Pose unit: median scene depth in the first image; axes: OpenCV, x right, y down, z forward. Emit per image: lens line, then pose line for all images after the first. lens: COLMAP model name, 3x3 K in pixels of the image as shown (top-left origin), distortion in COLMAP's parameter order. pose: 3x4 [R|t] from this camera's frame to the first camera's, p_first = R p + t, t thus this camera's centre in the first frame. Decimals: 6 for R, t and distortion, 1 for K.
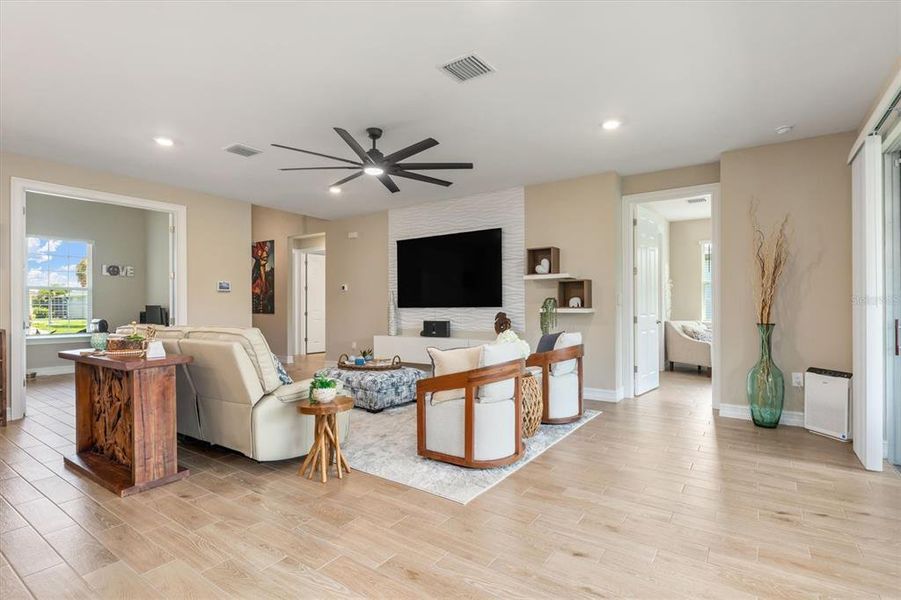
lens RADIAL K [[434.6, 0, 447.6], [0, 434.6, 302.4], [0, 0, 1]] dist [0.001604, -0.001154]
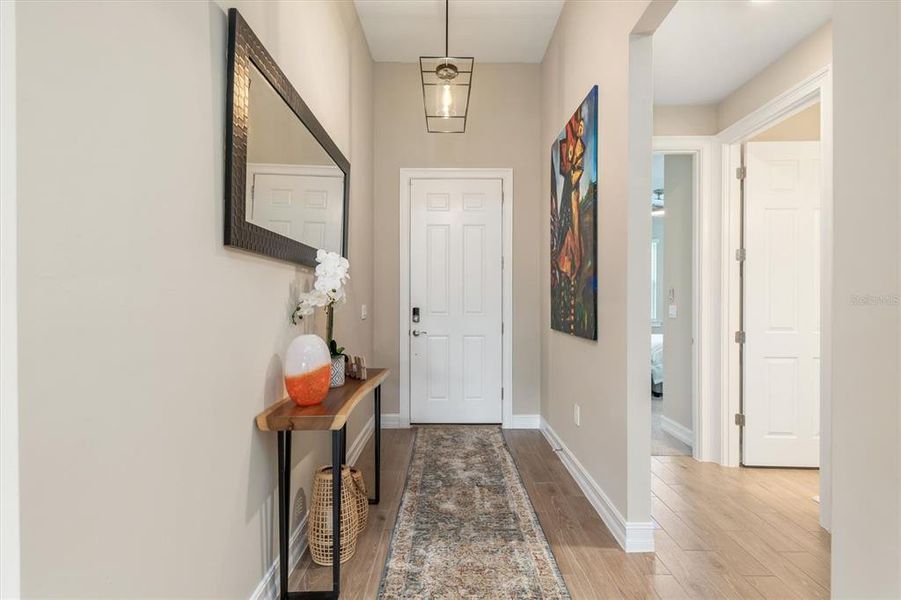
lens RADIAL K [[434.6, 0, 447.6], [0, 434.6, 302.4], [0, 0, 1]] dist [0.001604, -0.001154]
pose [[0.564935, 0.006968, -0.825106, -0.210869], [0.000915, 0.999958, 0.009071, -0.002085], [0.825135, -0.005879, 0.564905, 0.733378]]
